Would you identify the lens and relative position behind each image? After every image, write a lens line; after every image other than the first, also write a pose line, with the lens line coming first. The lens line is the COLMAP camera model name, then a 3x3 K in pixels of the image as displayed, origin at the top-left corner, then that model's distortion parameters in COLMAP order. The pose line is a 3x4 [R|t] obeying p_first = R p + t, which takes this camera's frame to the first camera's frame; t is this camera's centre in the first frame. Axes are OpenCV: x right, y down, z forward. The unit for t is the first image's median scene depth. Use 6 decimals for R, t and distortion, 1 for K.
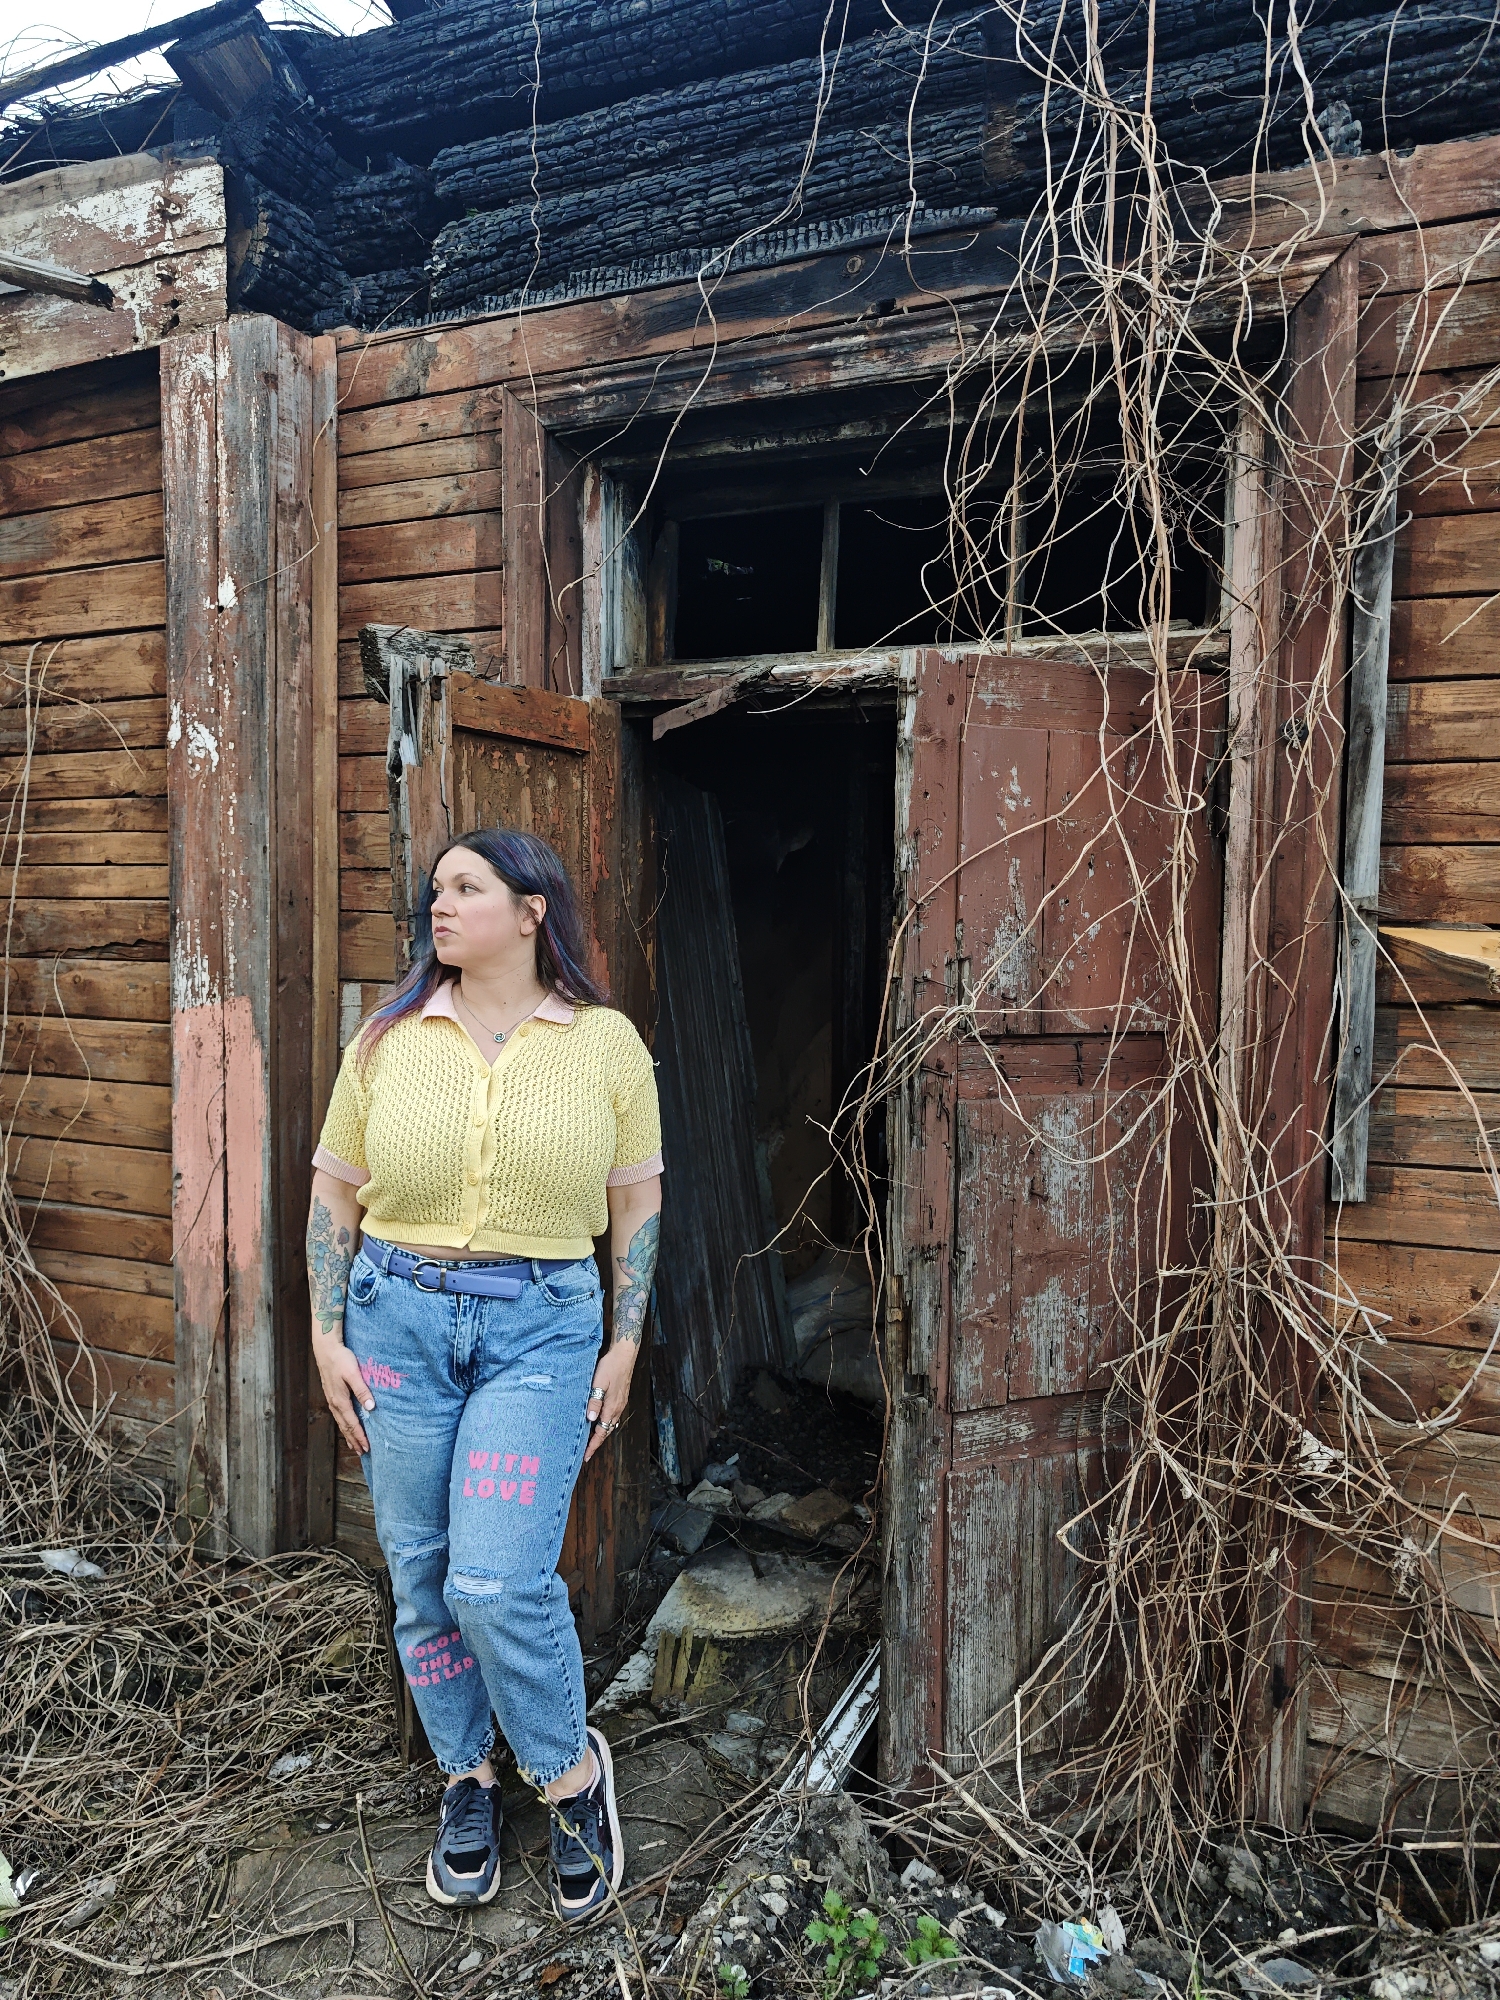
lens RADIAL K [[1342.1, 0, 750.3], [0, 1342.1, 1000.3], [0, 0, 1]] dist [0.007694, -0.007583]
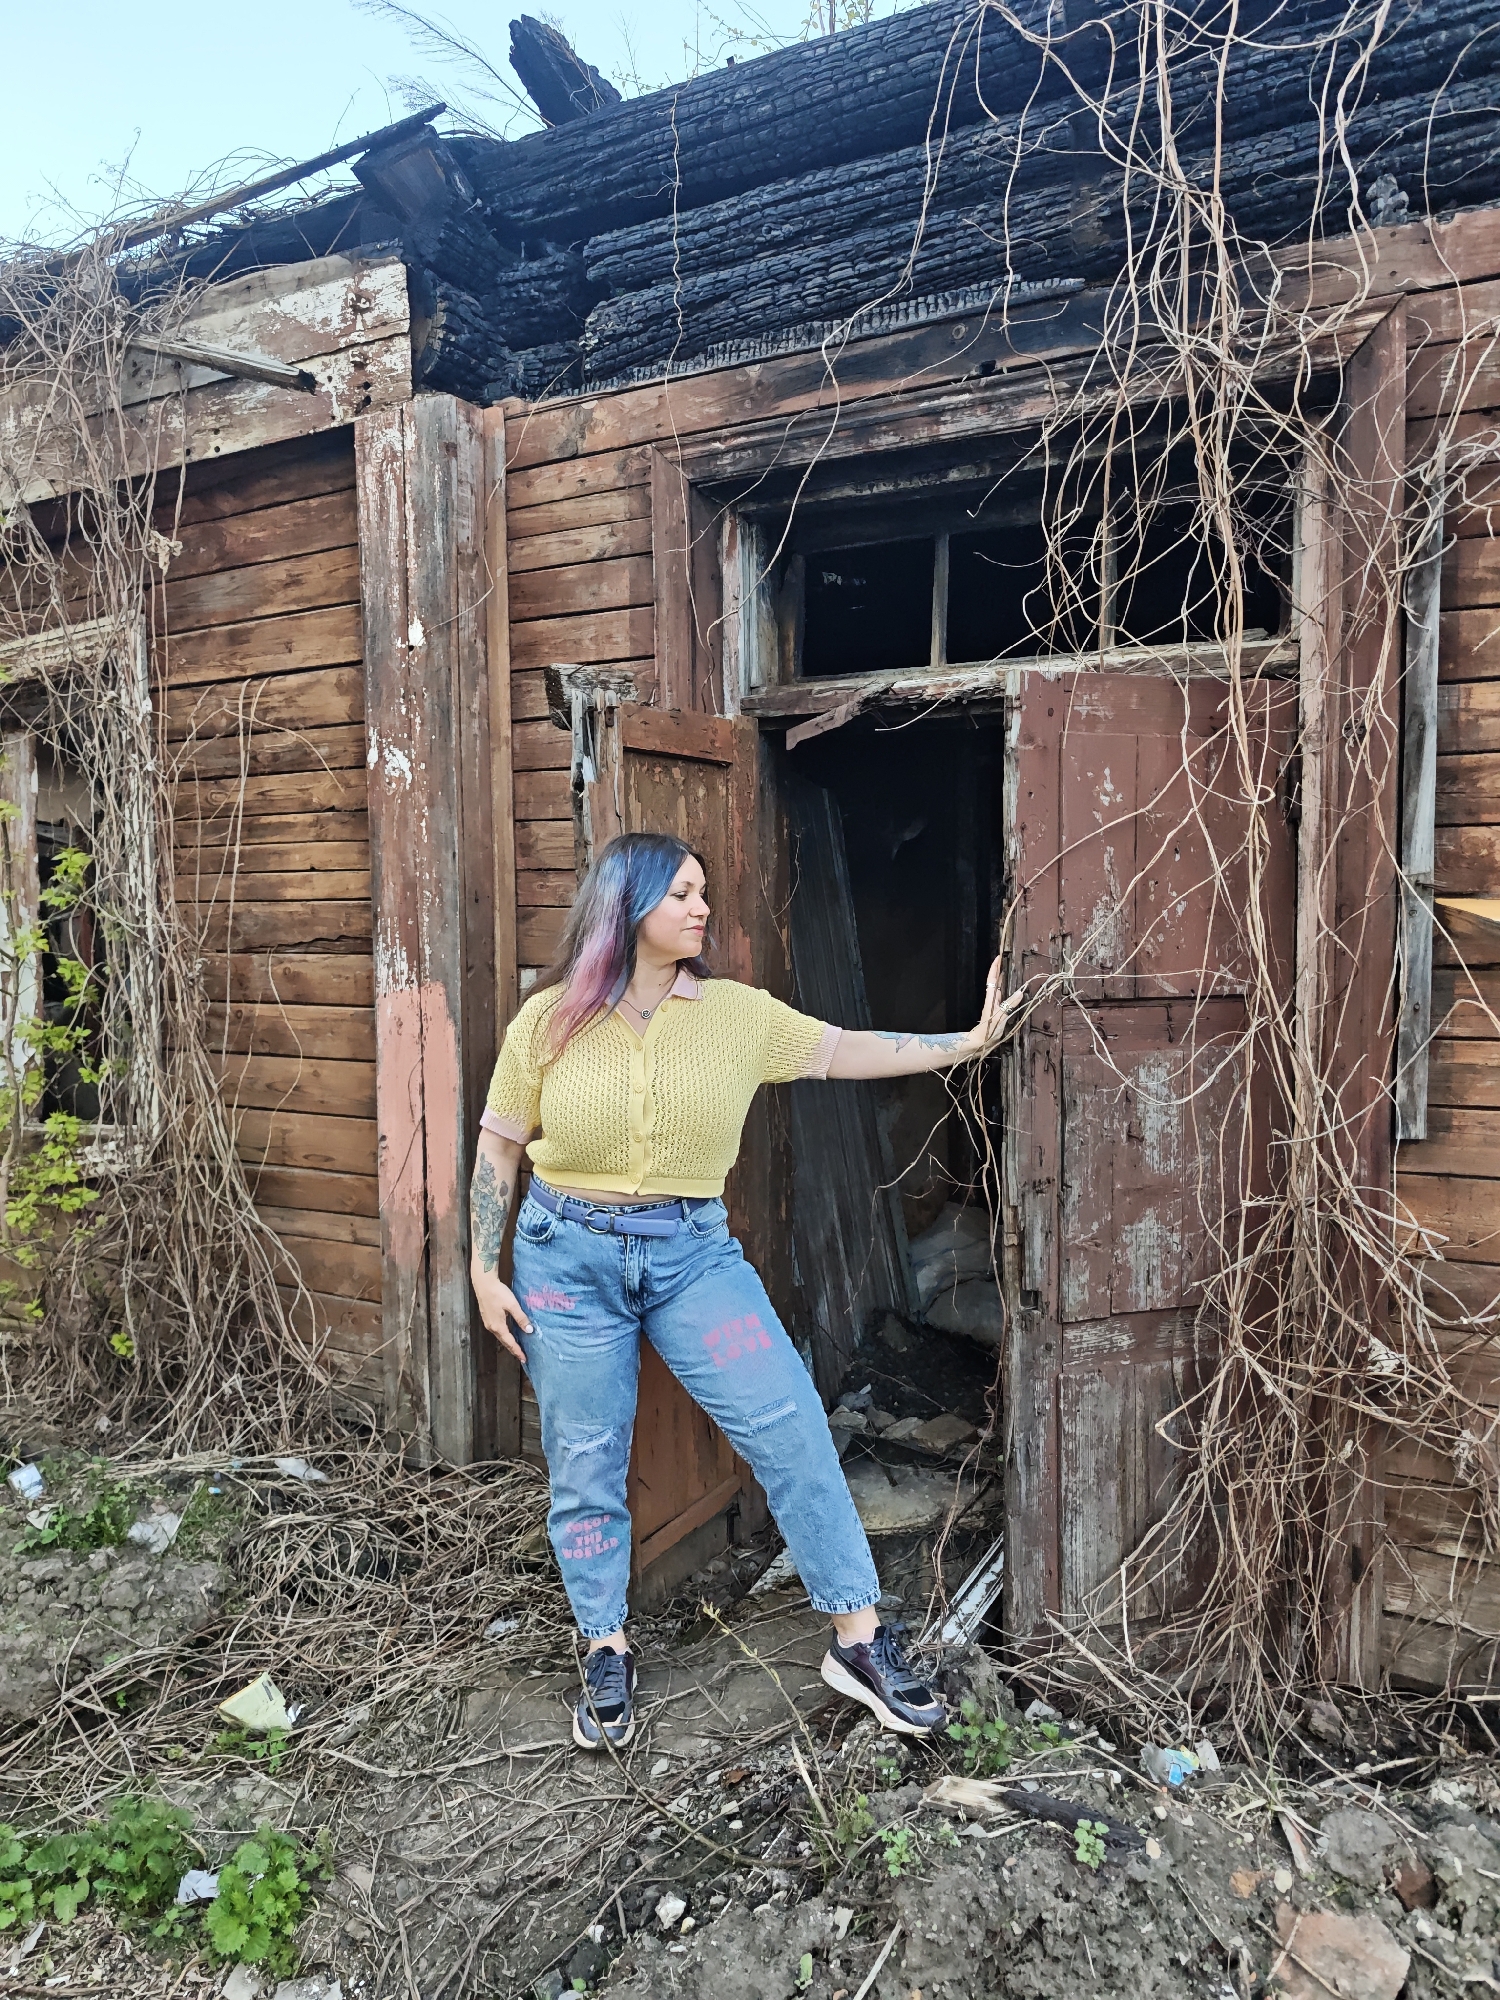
lens RADIAL K [[1342.1, 0, 749.8], [0, 1342.1, 1000.3], [0, 0, 1]] dist [0.007694, -0.007583]
pose [[0.996687, -0.018213, -0.079266, -0.021694], [0.018953, 0.999783, 0.008597, 0.010450], [0.079093, -0.010071, 0.996816, -0.174161]]
